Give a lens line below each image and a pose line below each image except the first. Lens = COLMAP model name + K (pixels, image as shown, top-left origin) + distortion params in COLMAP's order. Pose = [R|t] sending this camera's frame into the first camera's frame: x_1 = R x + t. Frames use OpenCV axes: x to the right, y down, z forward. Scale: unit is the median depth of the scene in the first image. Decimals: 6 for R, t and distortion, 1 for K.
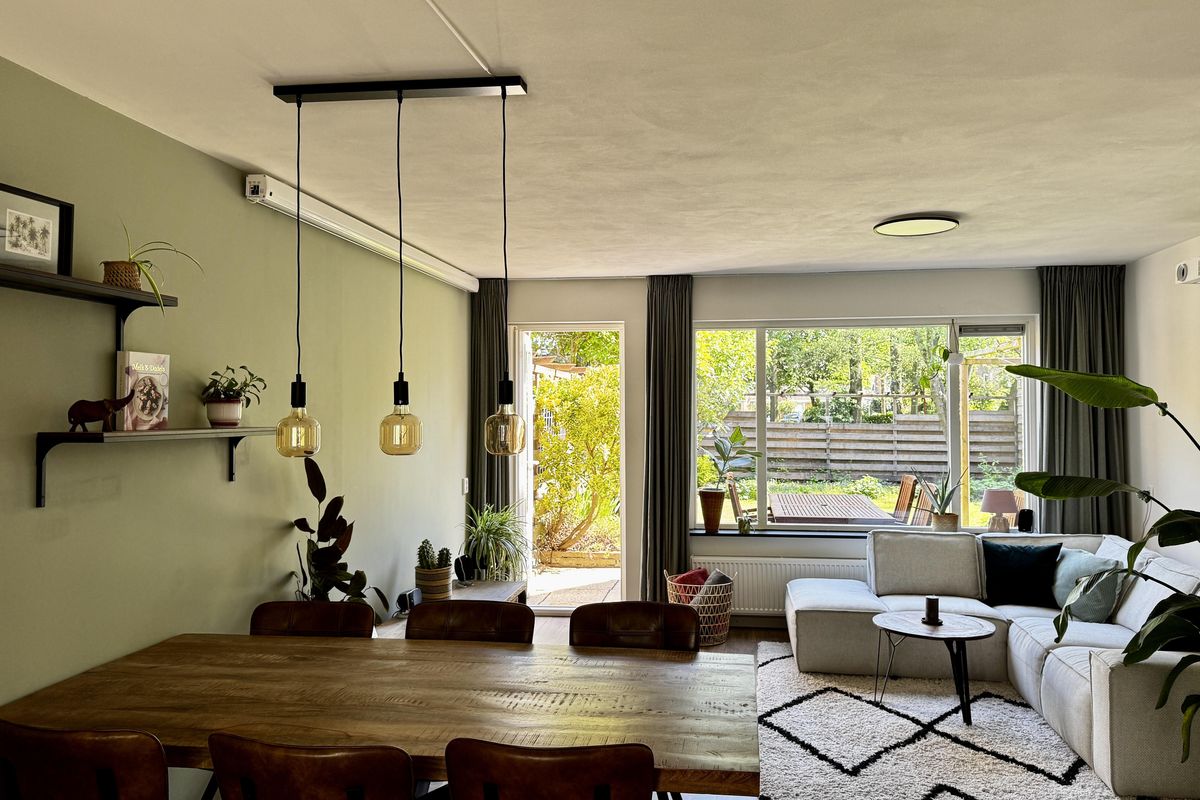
lens RADIAL K [[927.5, 0, 590.4], [0, 927.5, 403.9], [0, 0, 1]] dist [0.047091, -0.100903]
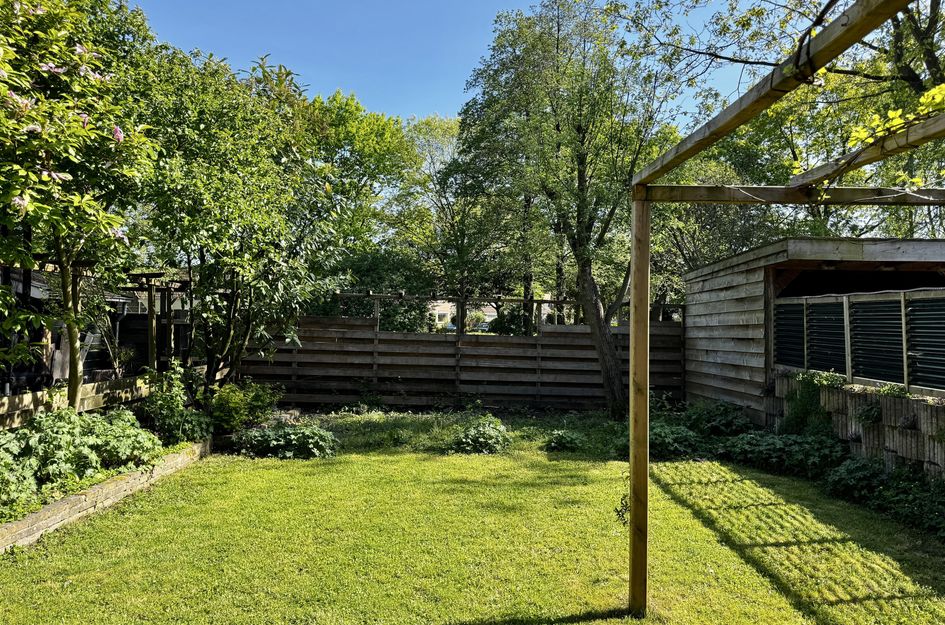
lens RADIAL K [[673.3, 0, 464.0], [0, 673.3, 315.4], [0, 0, 1]] dist [0.010628, -0.005854]
pose [[0.987108, 0.016949, 0.159156, 0.570935], [-0.016795, 0.999856, -0.002314, 0.020945], [-0.159172, -0.000389, 0.987251, 1.465692]]
